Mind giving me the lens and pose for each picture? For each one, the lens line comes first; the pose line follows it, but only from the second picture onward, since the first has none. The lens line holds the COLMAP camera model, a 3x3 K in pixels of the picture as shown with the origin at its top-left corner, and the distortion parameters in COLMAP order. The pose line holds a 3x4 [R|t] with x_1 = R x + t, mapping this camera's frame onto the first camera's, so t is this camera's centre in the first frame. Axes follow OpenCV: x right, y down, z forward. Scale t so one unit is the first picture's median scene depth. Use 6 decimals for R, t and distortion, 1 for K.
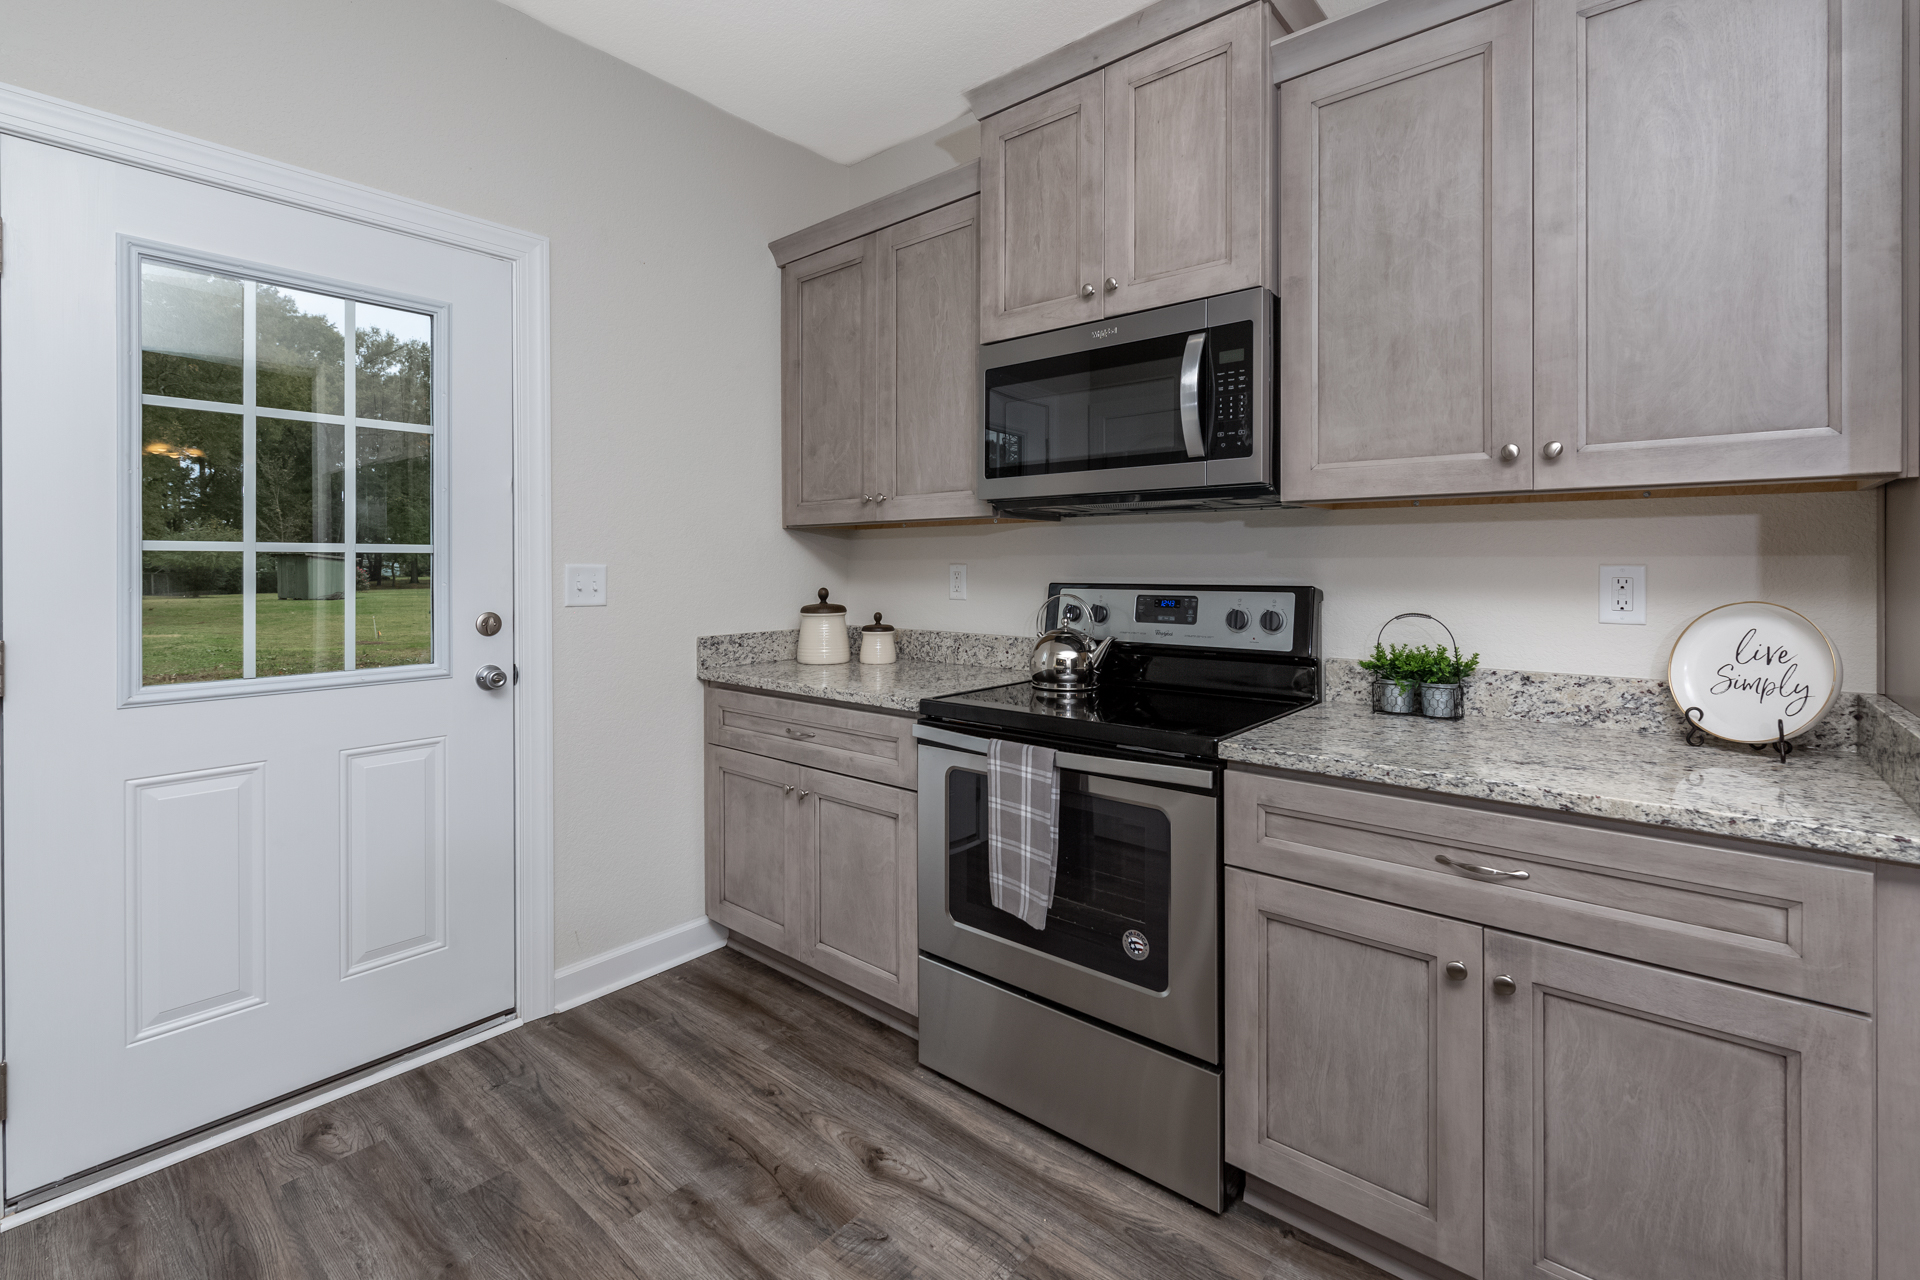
lens RADIAL K [[846.2, 0, 935.5], [0, 846.2, 560.5], [0, 0, 1]] dist [-0.000403, -0.000241]
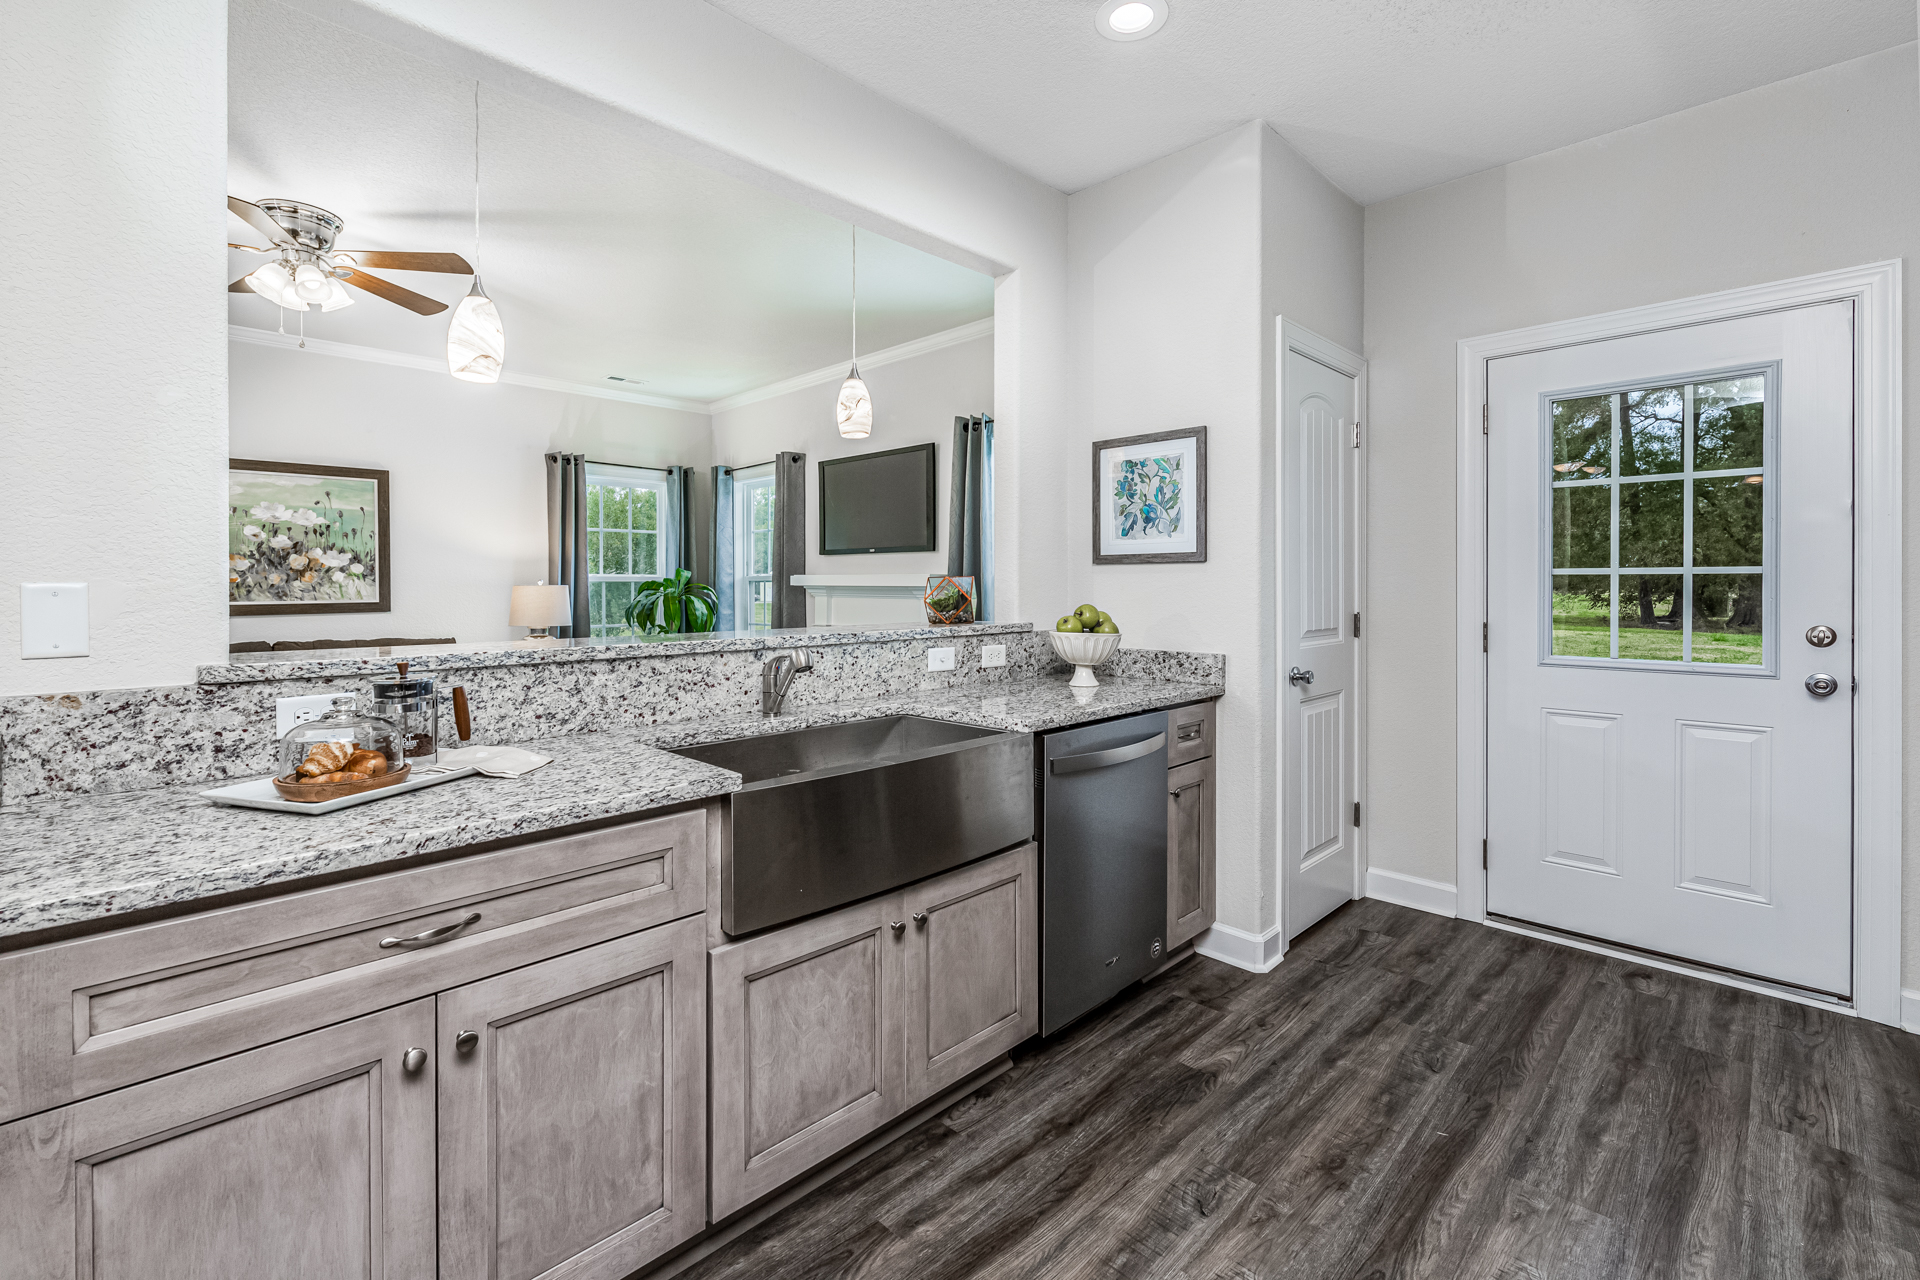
lens RADIAL K [[863.8, 0, 959.9], [0, 863.8, 588.8], [0, 0, 1]] dist [0.013178, -0.000092]
pose [[-0.065183, 0.007932, -0.997842, 0.812014], [-0.002424, 0.999964, 0.008107, 0.004754], [0.997870, 0.002947, -0.065162, -0.064498]]
